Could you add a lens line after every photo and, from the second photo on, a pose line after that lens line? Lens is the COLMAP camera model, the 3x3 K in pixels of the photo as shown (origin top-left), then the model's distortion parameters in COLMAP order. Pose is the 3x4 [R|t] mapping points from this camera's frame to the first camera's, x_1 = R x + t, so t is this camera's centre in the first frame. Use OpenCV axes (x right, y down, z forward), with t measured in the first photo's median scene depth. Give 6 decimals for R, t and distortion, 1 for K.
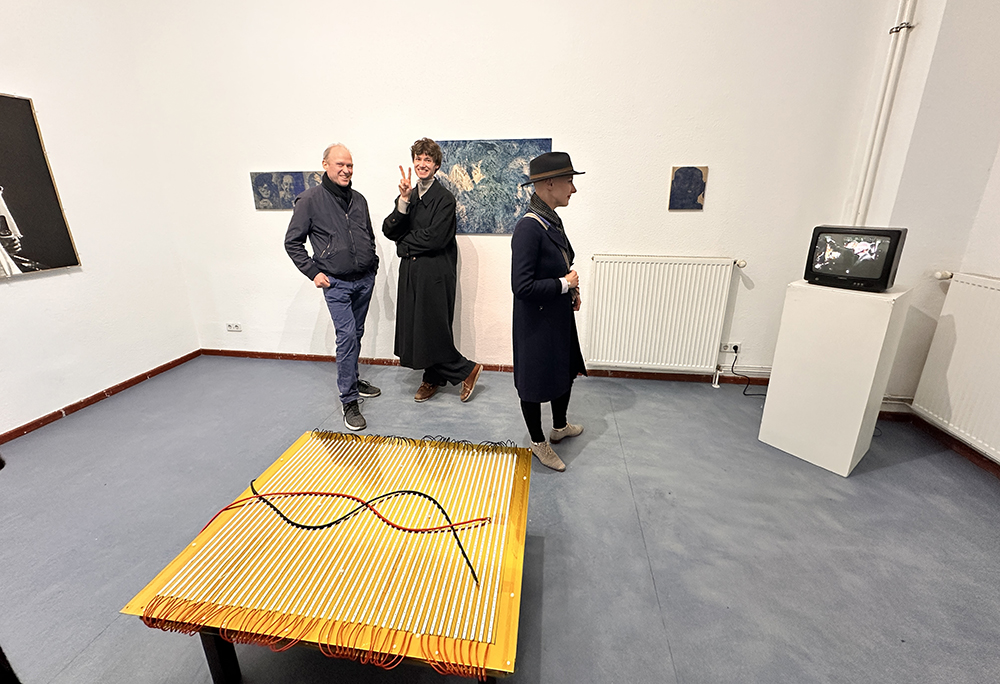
lens RADIAL K [[400.0, 0, 491.8], [0, 400.0, 310.6], [0, 0, 1]] dist [0.000568, 0.000162]
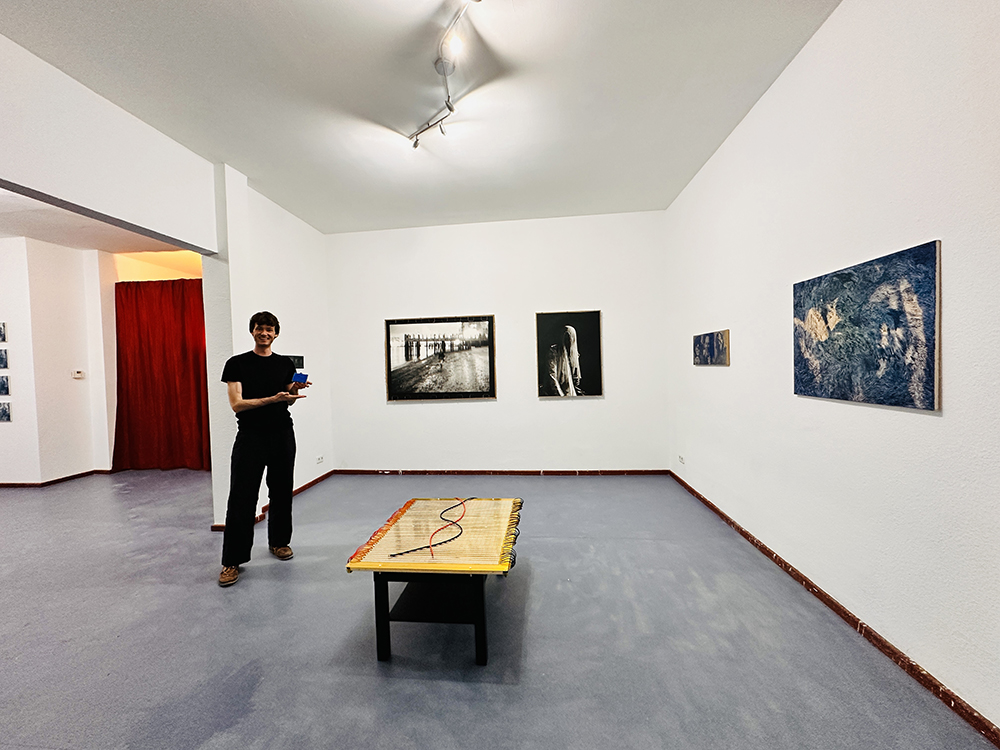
lens RADIAL K [[395.5, 0, 497.9], [0, 395.5, 375.0], [0, 0, 1]] dist [-0.000546, -0.000414]
pose [[0.044020, 0.026491, -0.998679, 0.644046], [-0.247502, 0.968775, 0.014788, -0.104830], [0.967887, 0.246524, 0.049202, 0.415523]]
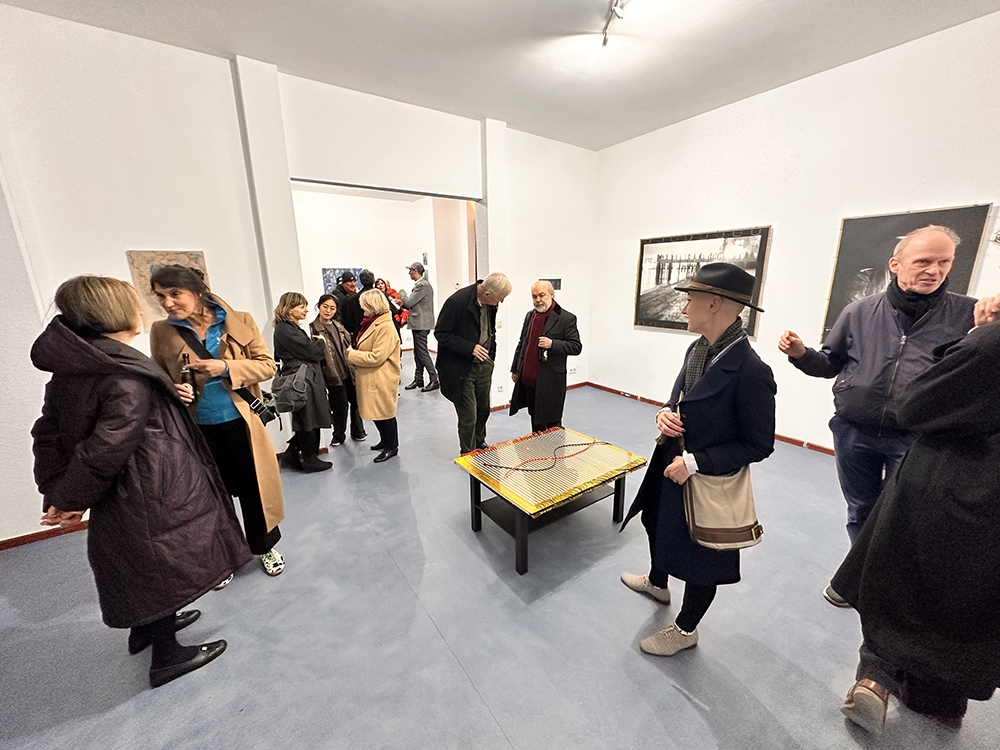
lens RADIAL K [[395.5, 0, 498.9], [0, 395.5, 376.5], [0, 0, 1]] dist [-0.000546, -0.000414]
pose [[-0.722857, 0.183992, -0.666052, 0.492111], [-0.172183, 0.885533, 0.431491, -0.290724], [0.669202, 0.426589, -0.608433, 0.800422]]
